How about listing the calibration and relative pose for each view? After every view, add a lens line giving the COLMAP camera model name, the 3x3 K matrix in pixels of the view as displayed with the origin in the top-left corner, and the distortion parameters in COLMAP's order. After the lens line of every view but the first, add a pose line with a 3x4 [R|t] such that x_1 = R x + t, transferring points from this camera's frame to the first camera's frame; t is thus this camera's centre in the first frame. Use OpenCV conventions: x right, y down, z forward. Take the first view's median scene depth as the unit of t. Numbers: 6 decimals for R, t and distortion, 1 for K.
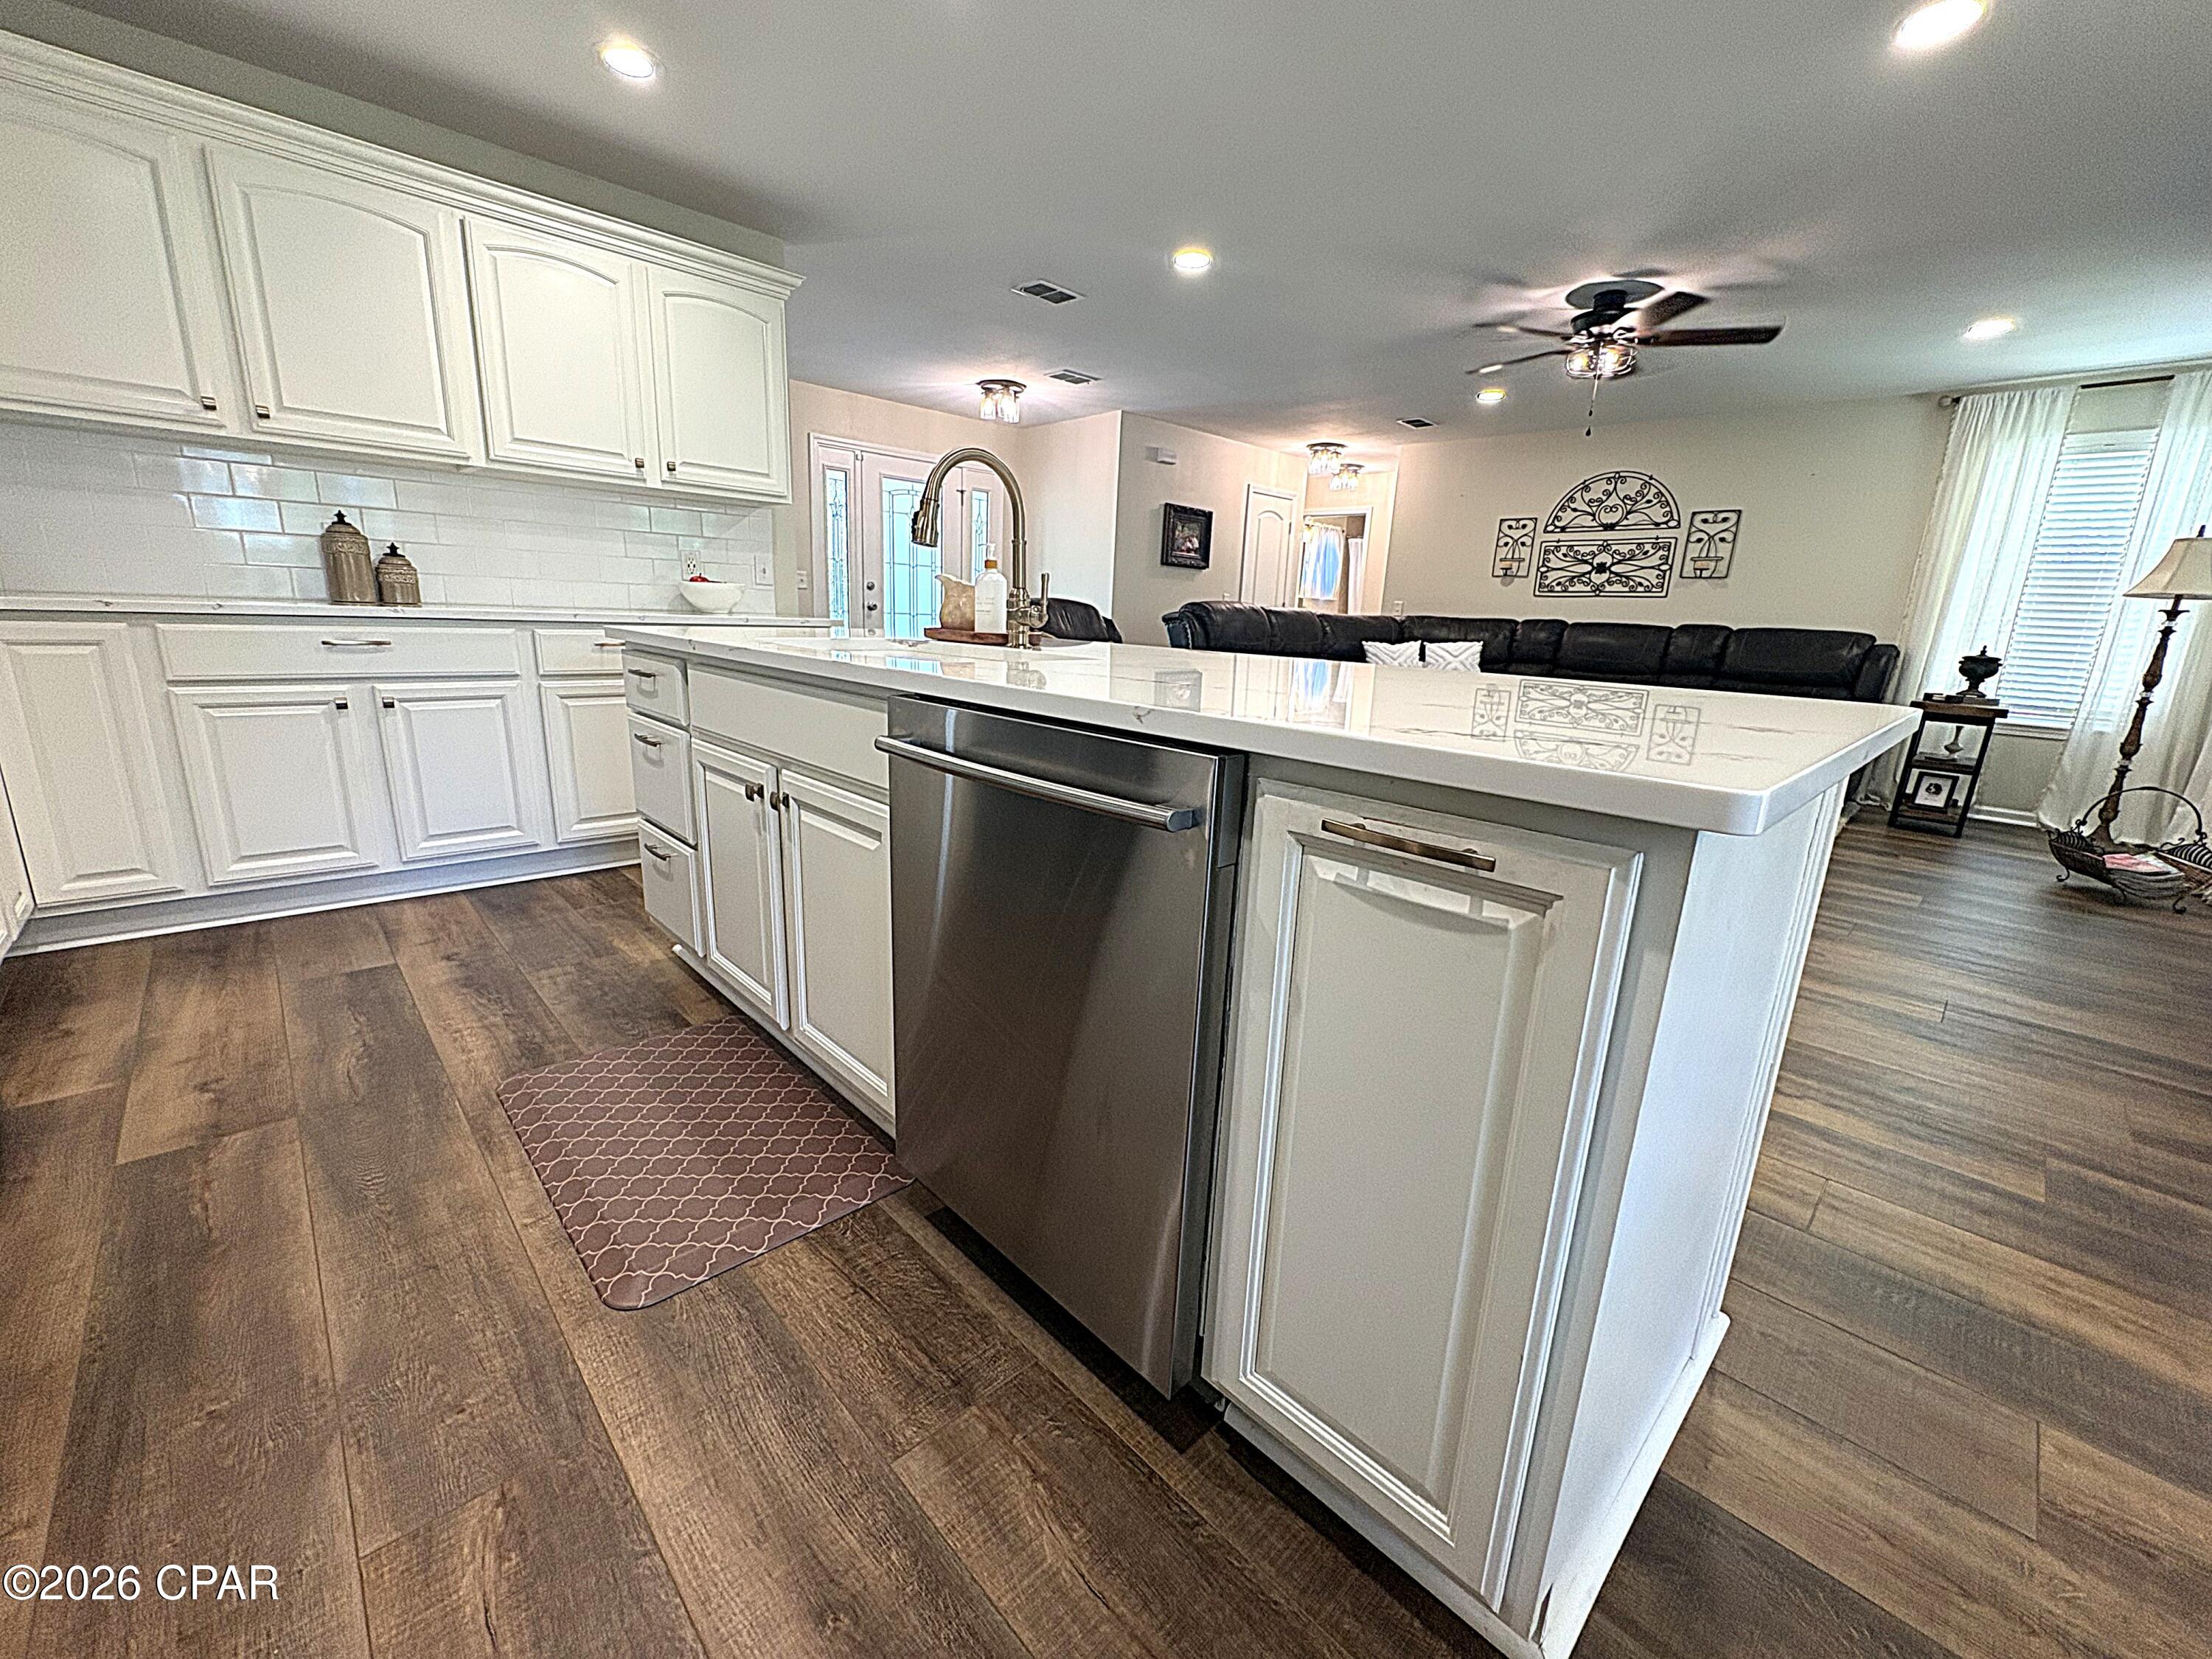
lens RADIAL K [[880.2, 0, 1104.3], [0, 880.2, 826.6], [0, 0, 1]] dist [0.001728, 0.000317]
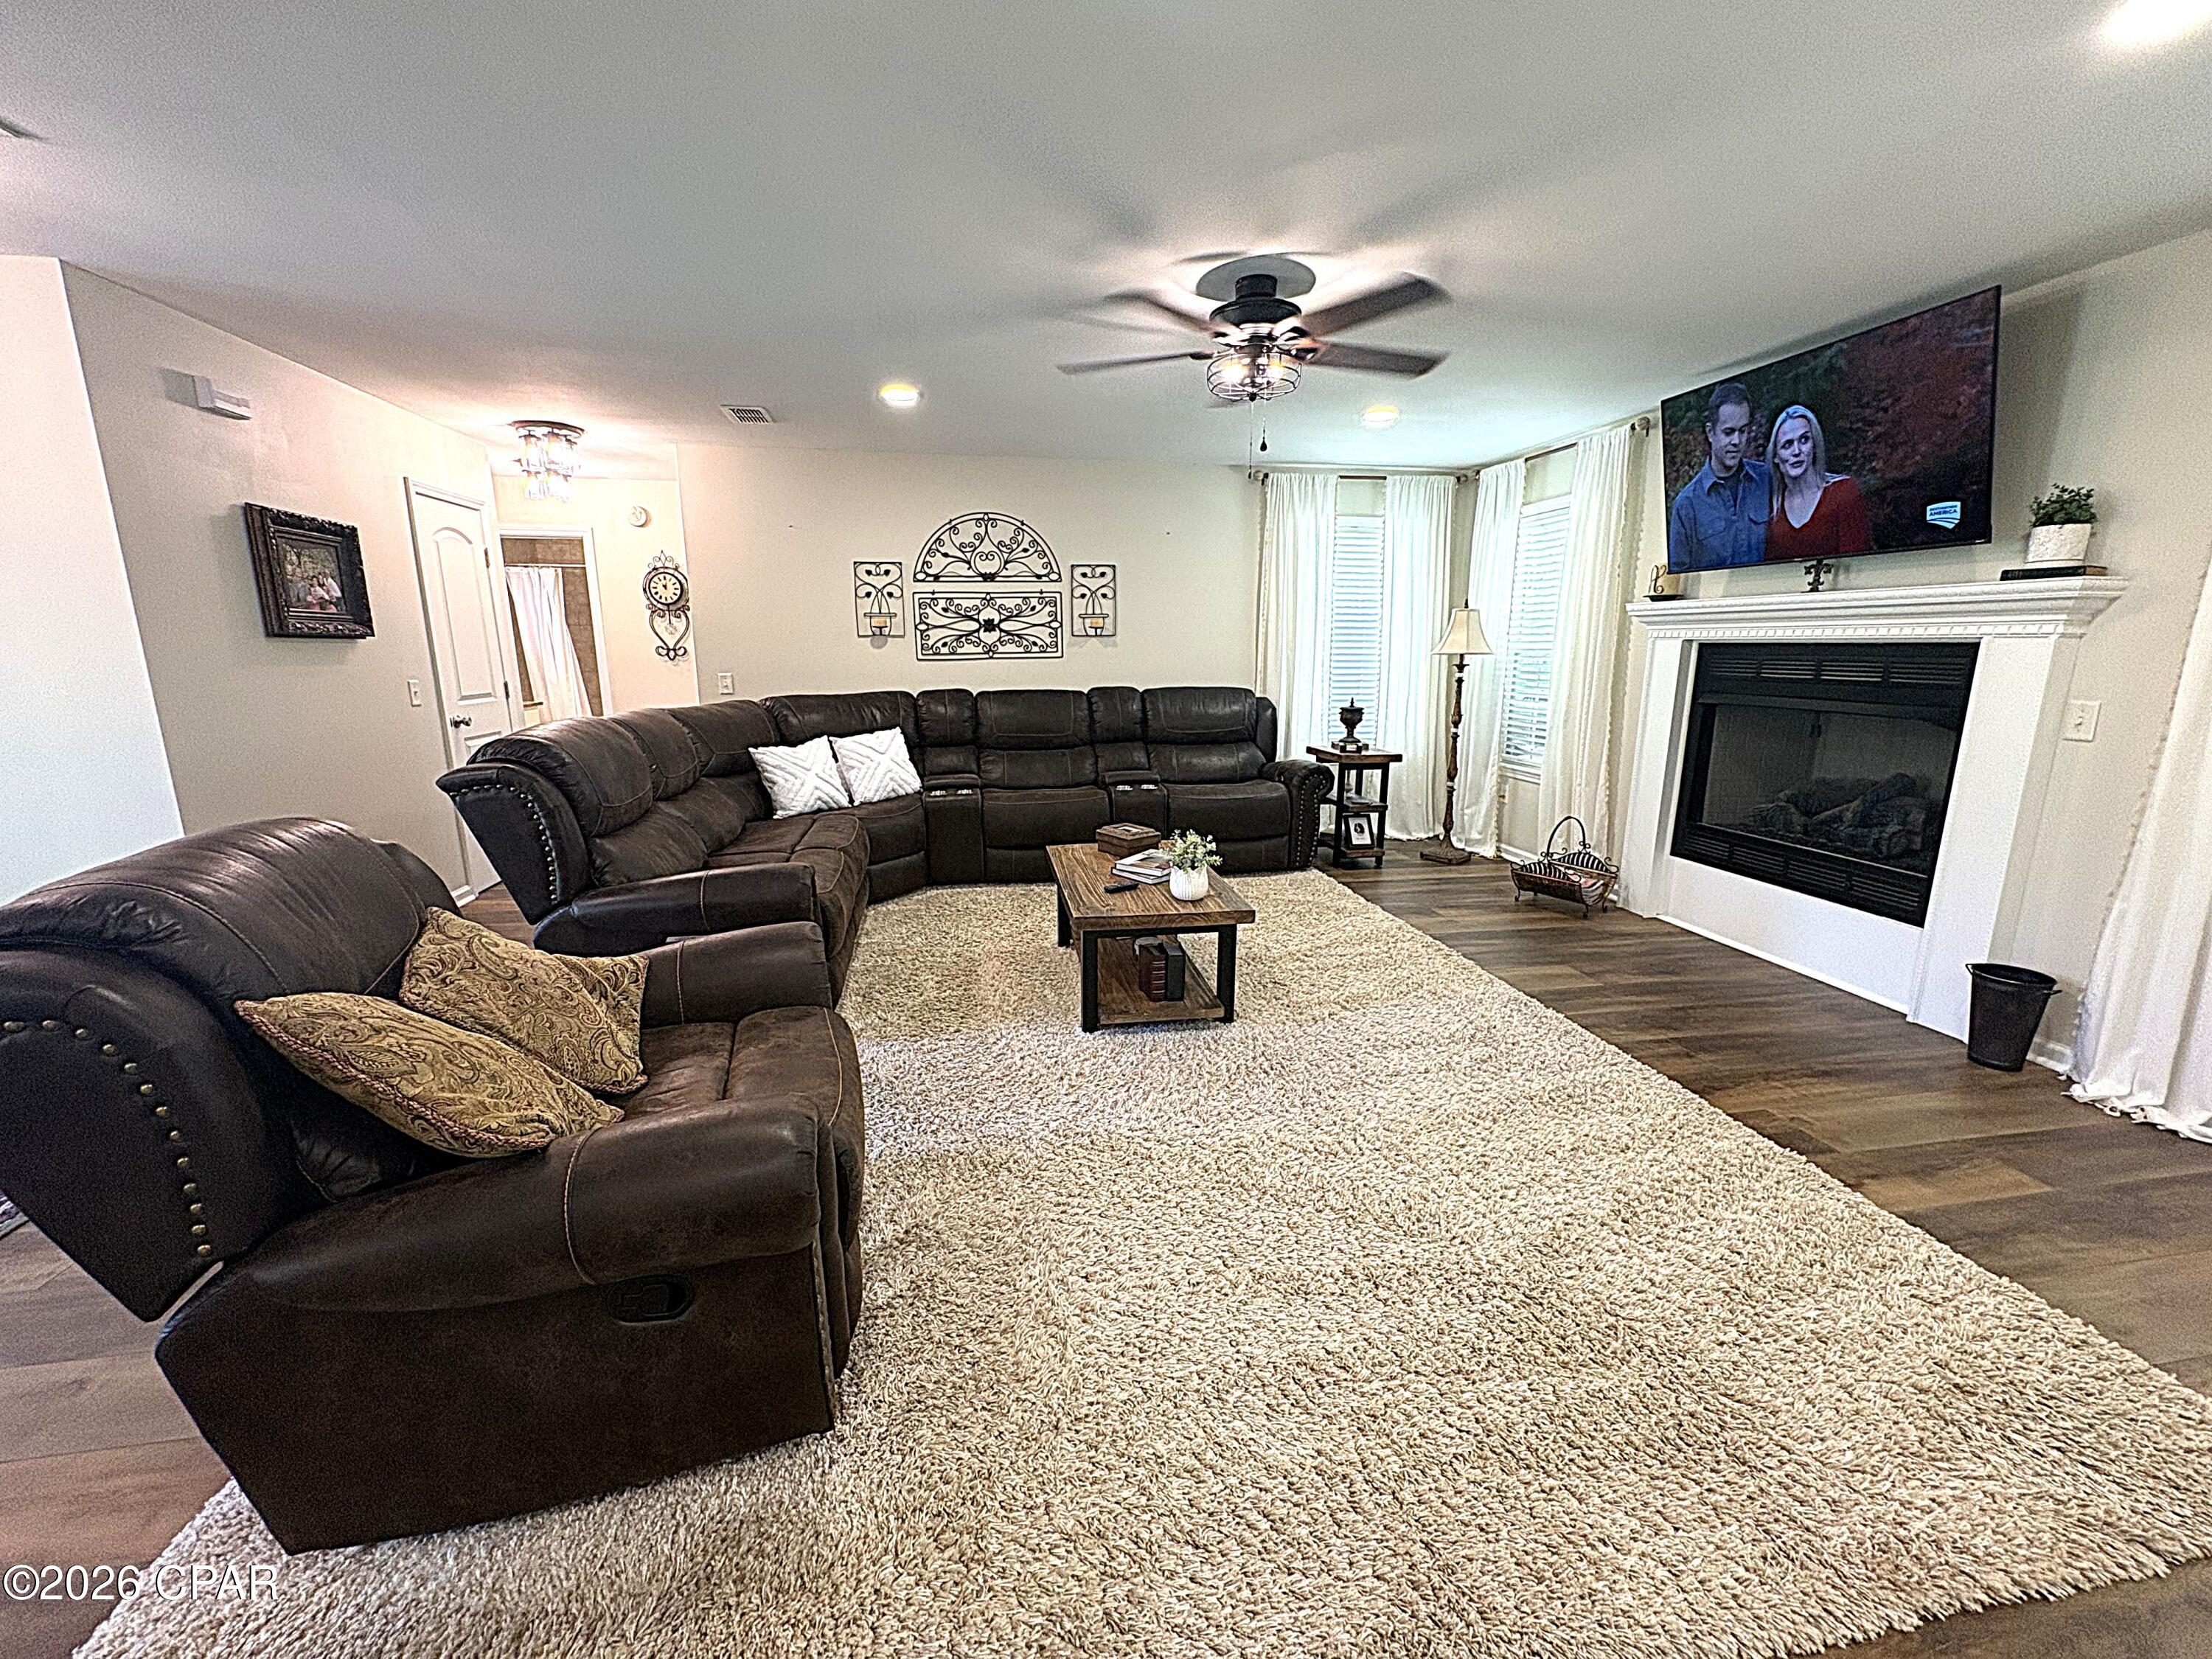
lens RADIAL K [[880.2, 0, 1107.2], [0, 880.2, 829.2], [0, 0, 1]] dist [0.001728, 0.000317]
pose [[0.566788, -0.214511, 0.795448, -0.084858], [0.224552, 0.969176, 0.101358, -0.166087], [-0.792672, 0.121171, 0.597486, 0.434537]]
